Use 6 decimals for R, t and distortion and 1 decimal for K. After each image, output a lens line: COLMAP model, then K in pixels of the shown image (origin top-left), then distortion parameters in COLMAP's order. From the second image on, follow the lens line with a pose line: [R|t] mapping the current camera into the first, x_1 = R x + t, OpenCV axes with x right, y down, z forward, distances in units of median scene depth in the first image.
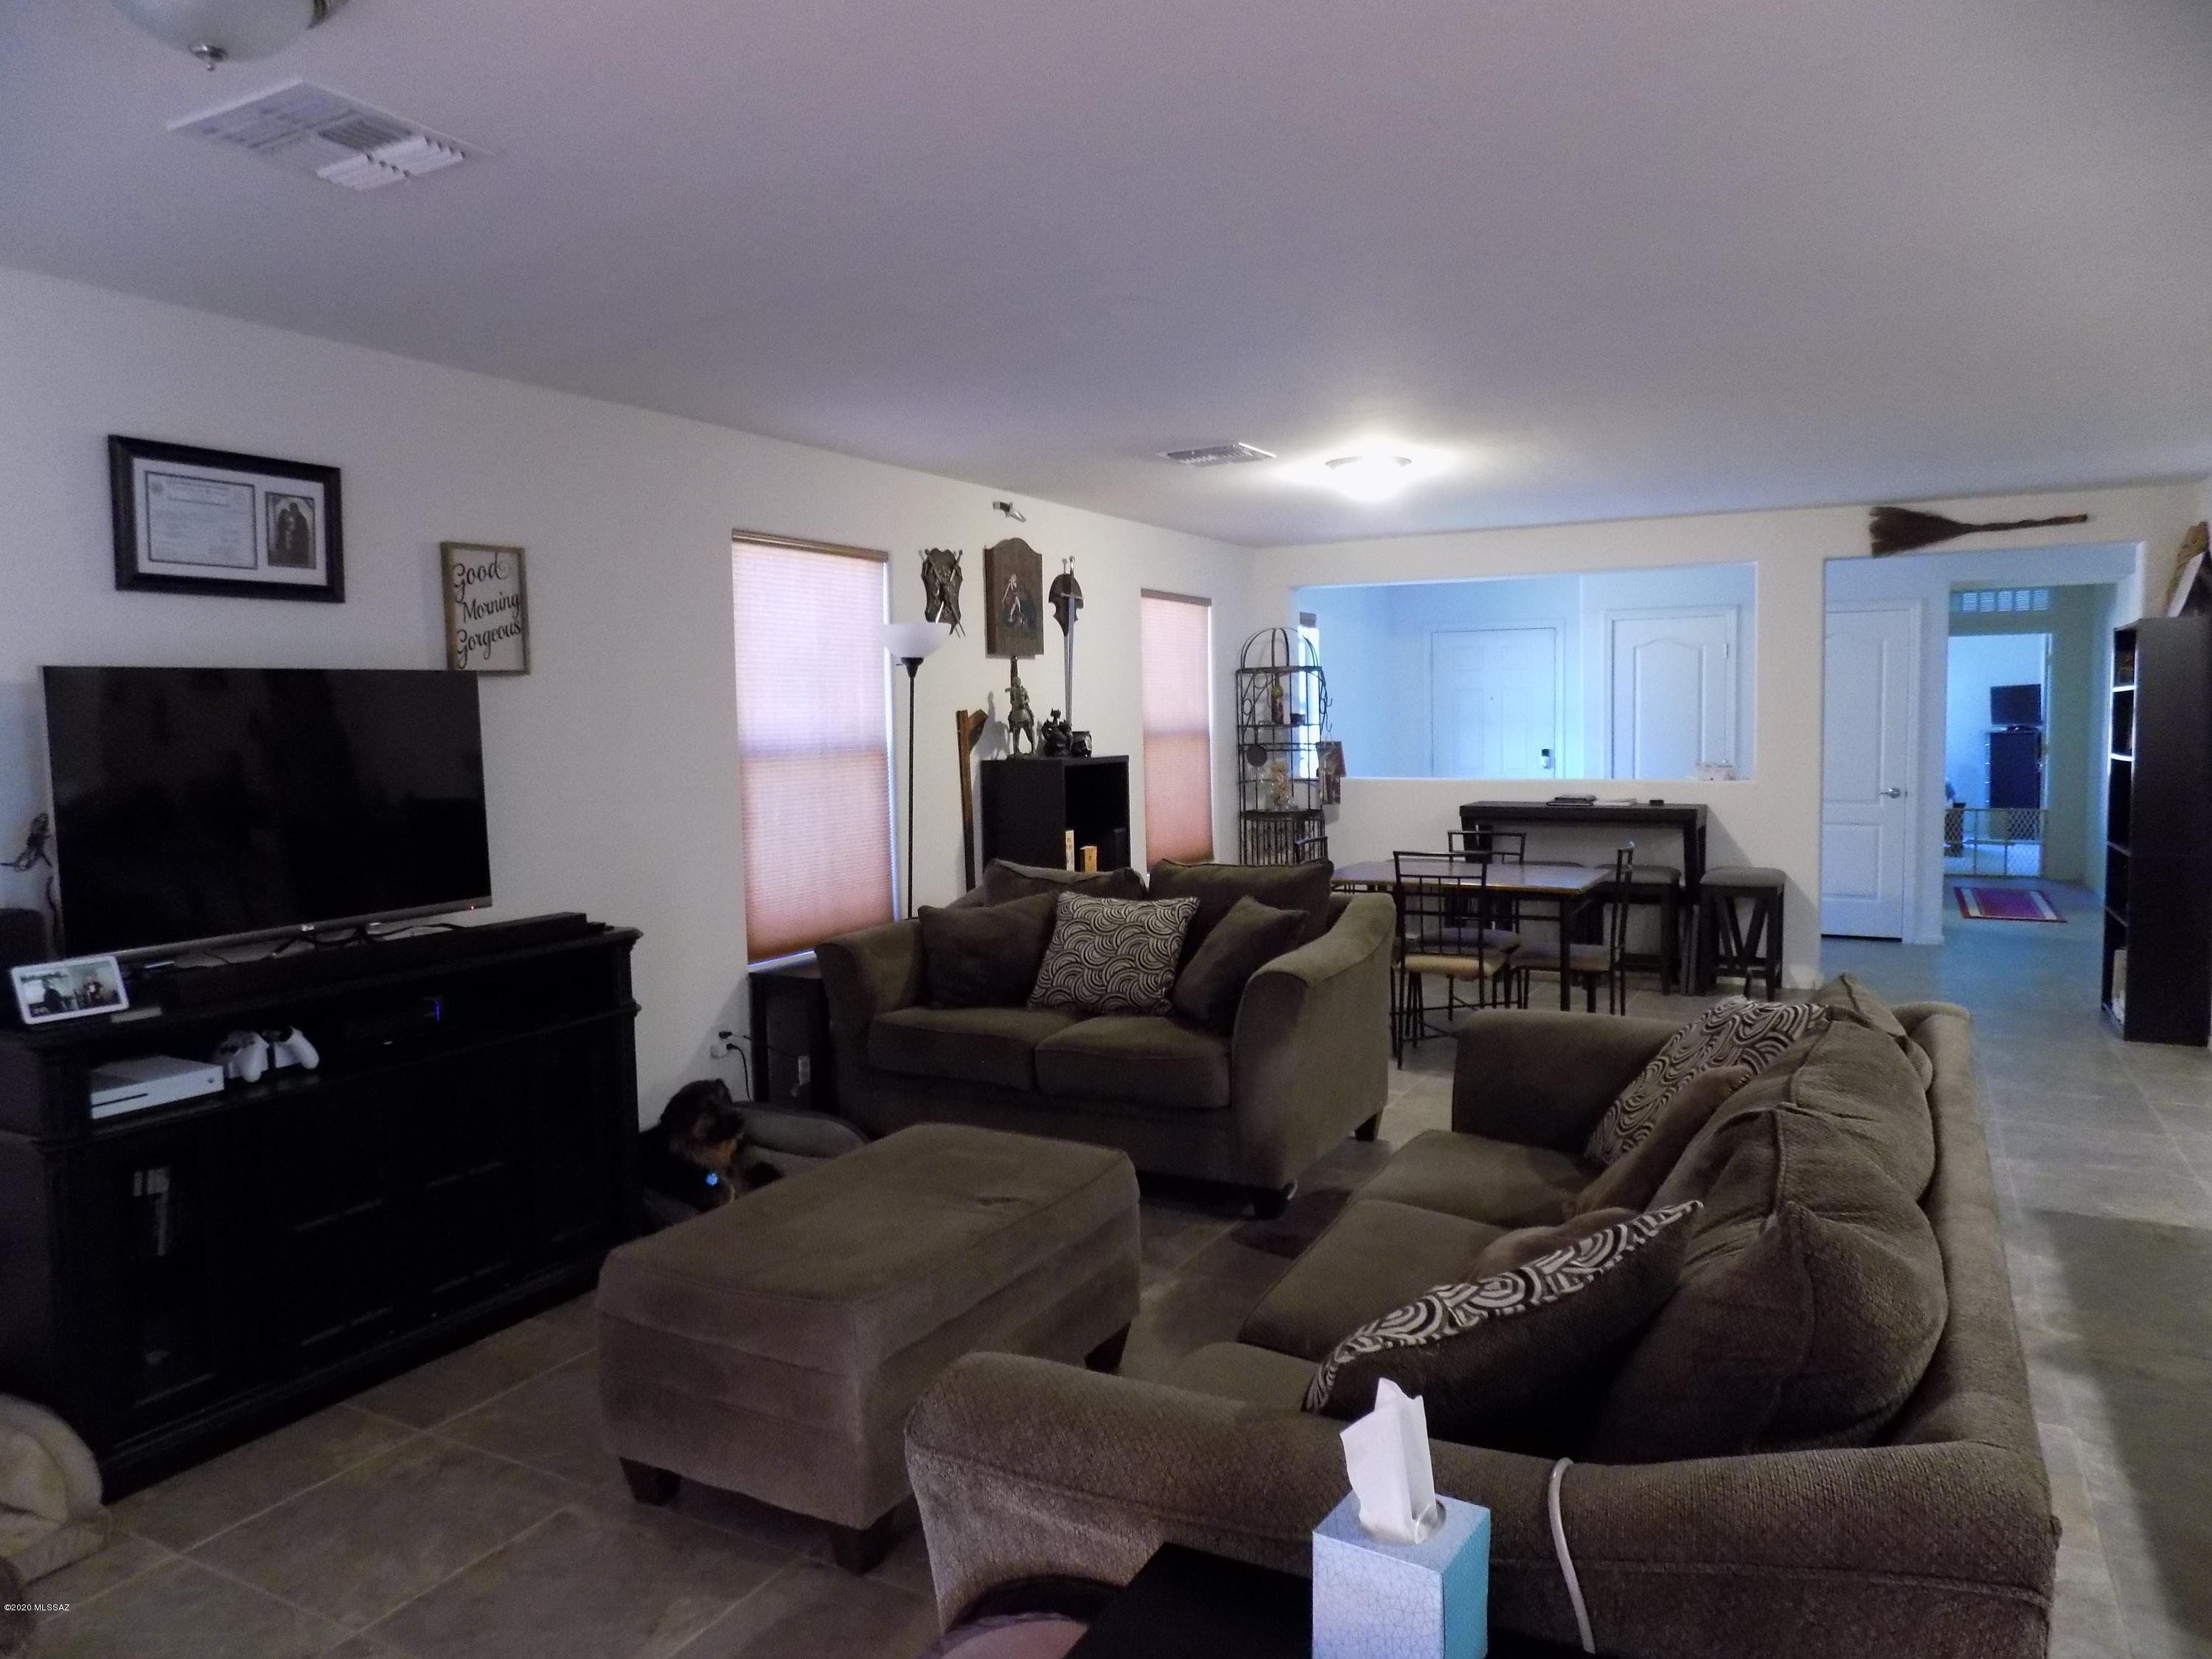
lens RADIAL K [[1492.5, 0, 1100.3], [0, 1492.5, 821.2], [0, 0, 1]] dist [-0.080621, 0.087403]
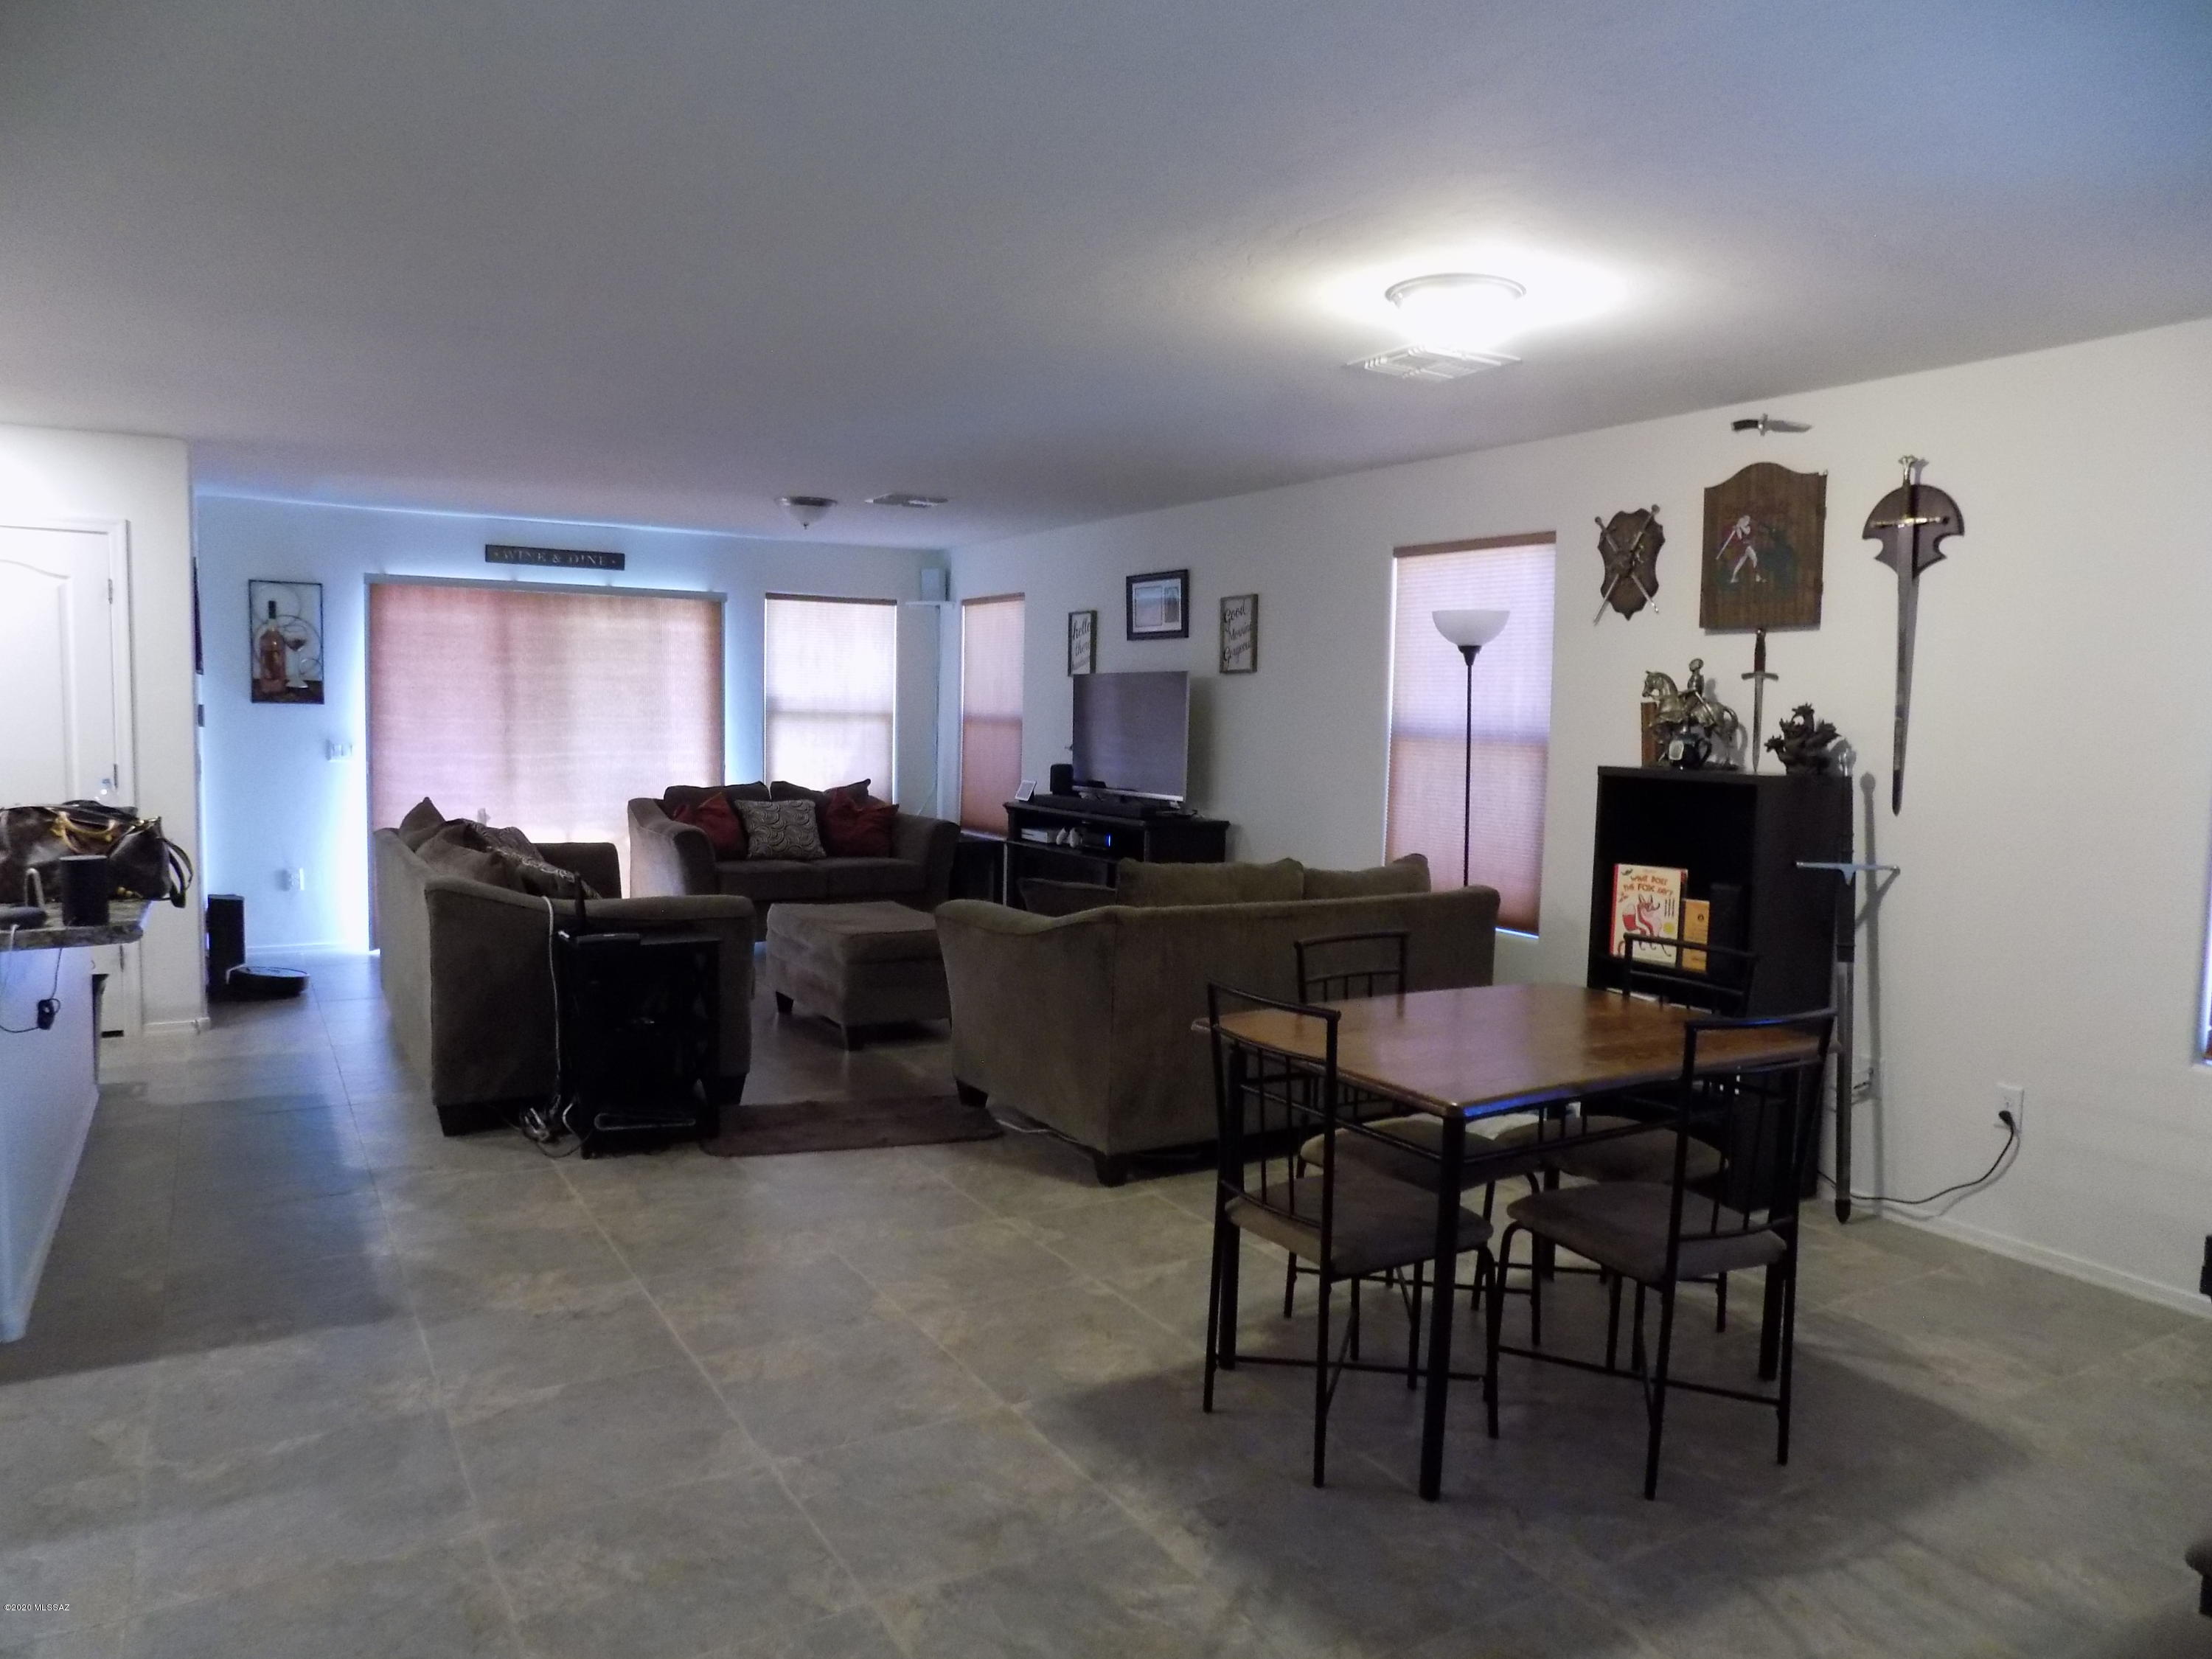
lens RADIAL K [[1492.5, 0, 1100.3], [0, 1492.5, 821.2], [0, 0, 1]] dist [-0.080621, 0.087403]
pose [[-0.505710, 0.068861, -0.859951, 0.907518], [-0.077592, 0.989139, 0.124835, -0.105590], [0.859207, 0.129855, -0.494875, 1.382898]]
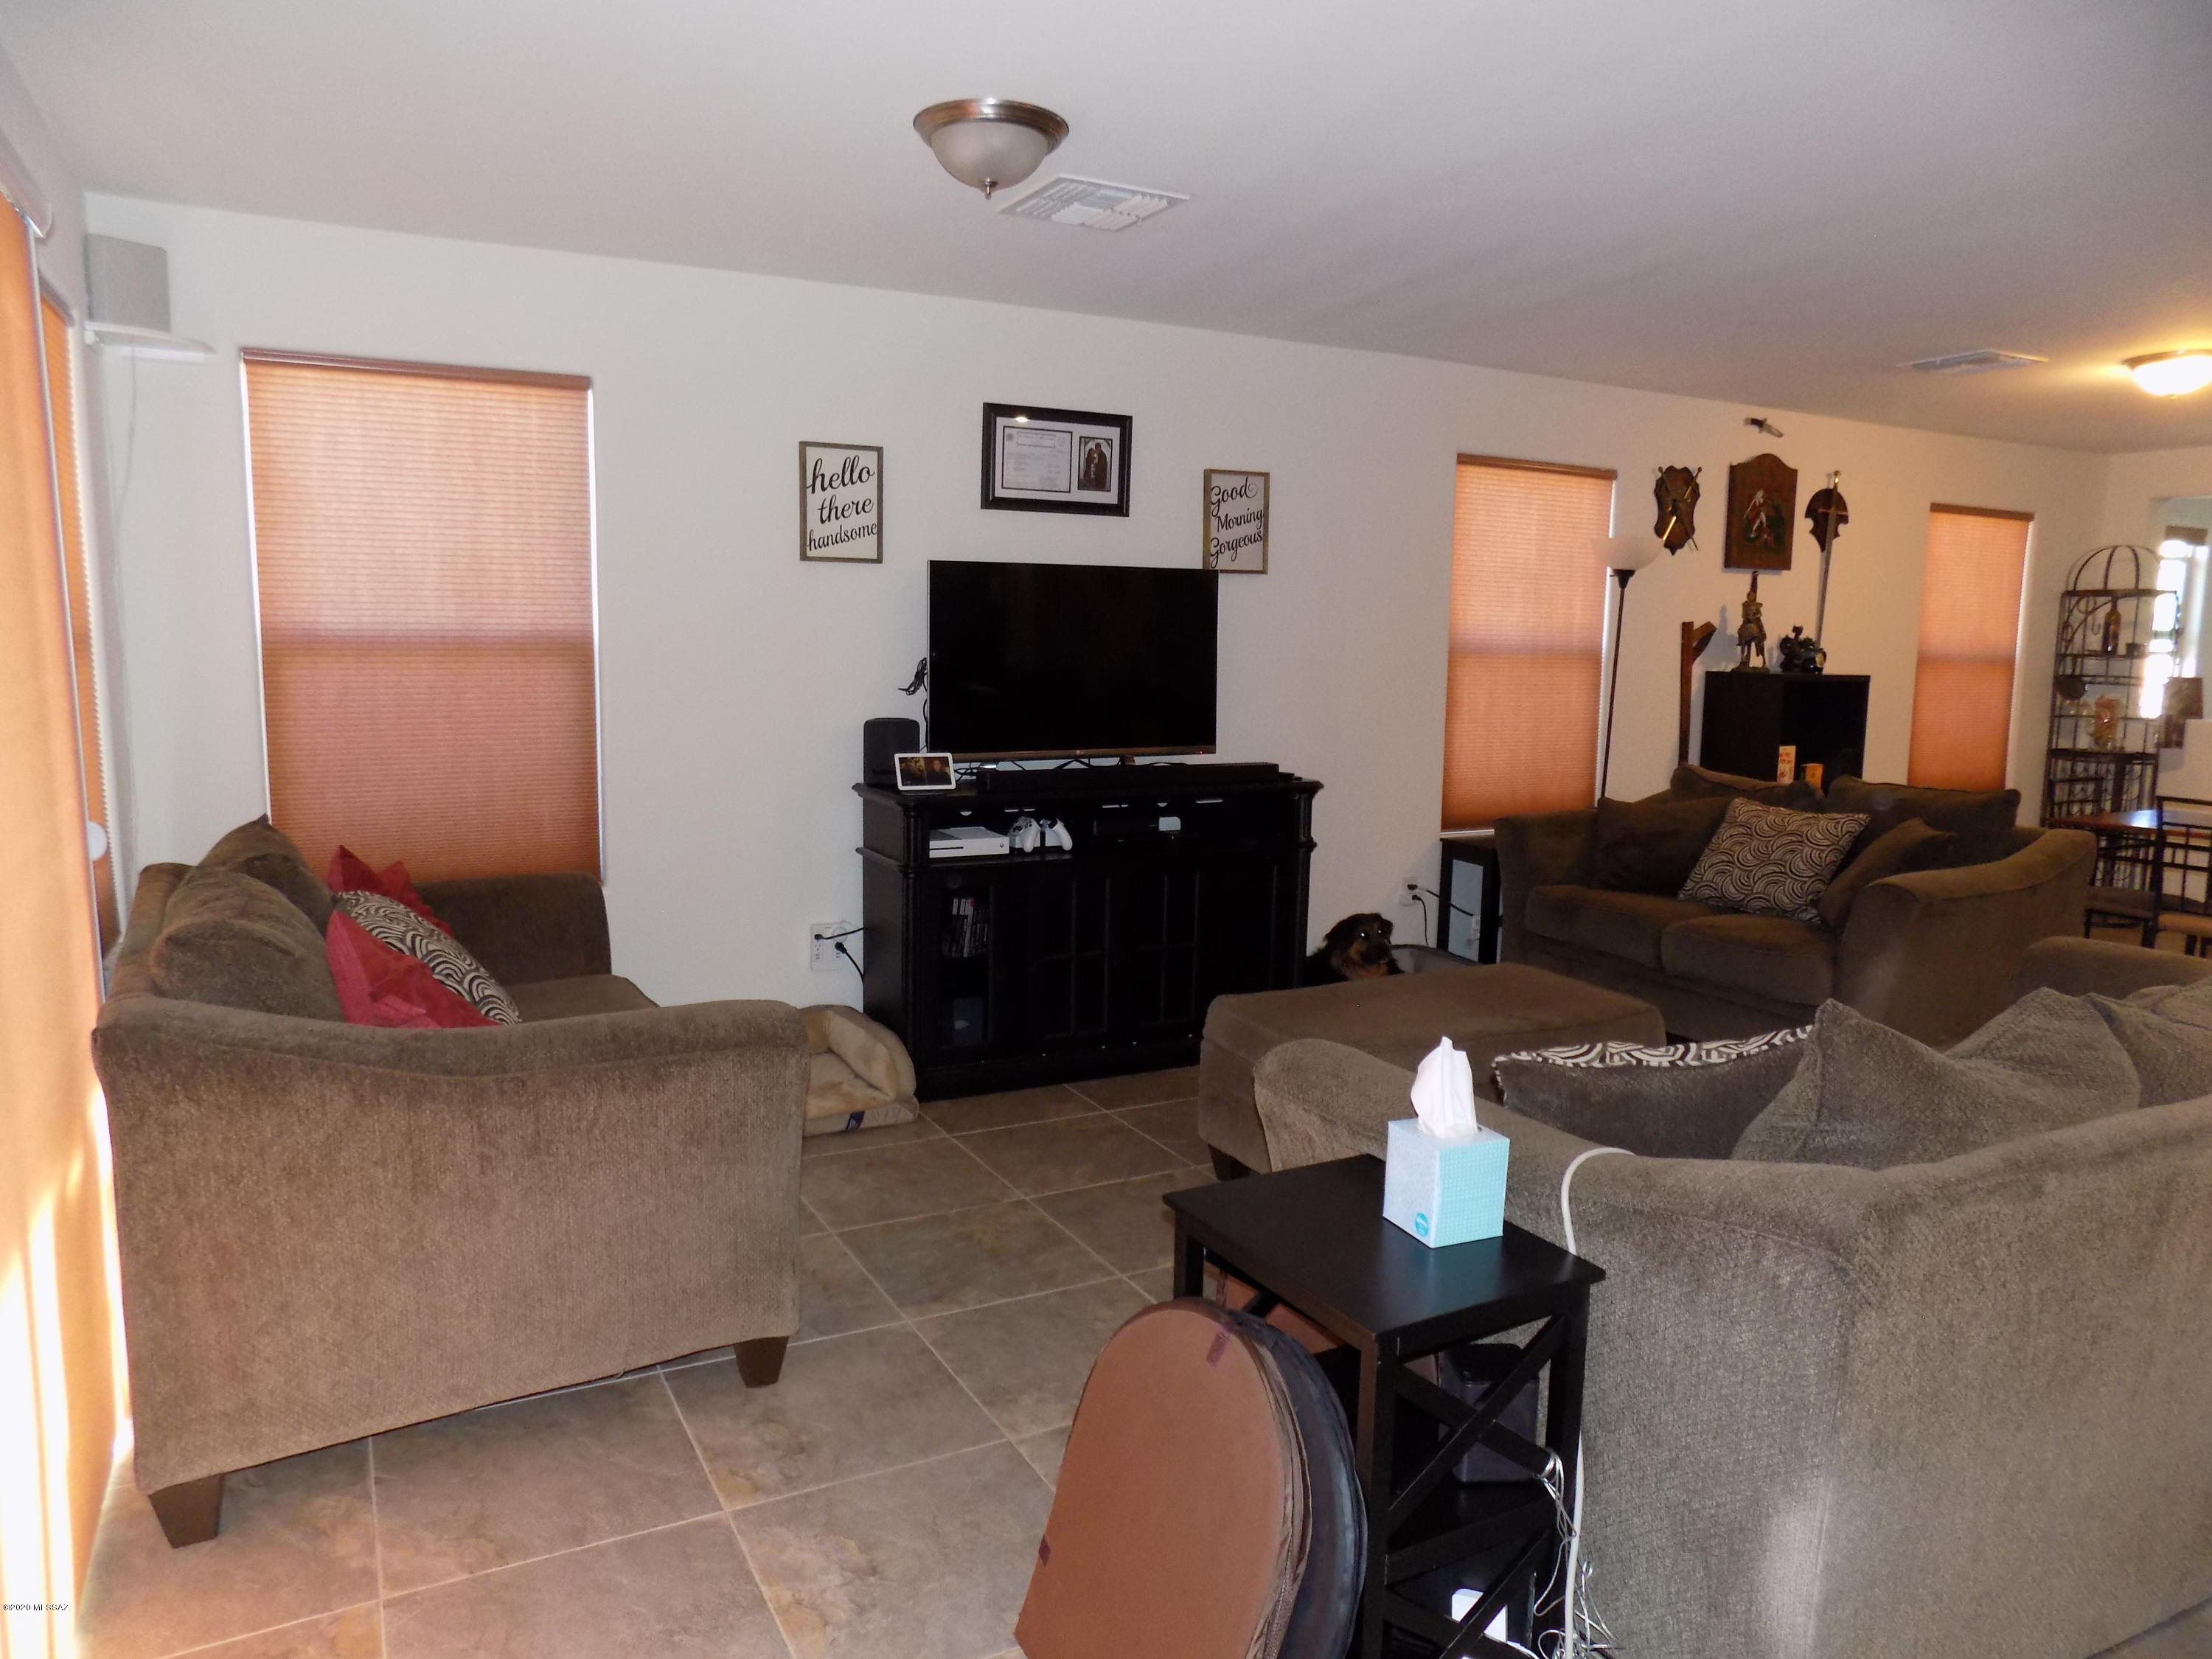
lens RADIAL K [[1492.5, 0, 1100.3], [0, 1492.5, 821.2], [0, 0, 1]] dist [-0.080621, 0.087403]
pose [[0.834873, 0.110046, -0.539330, 0.165040], [-0.076641, 0.993507, 0.084078, 0.011228], [0.545081, -0.028860, 0.837886, -0.117342]]
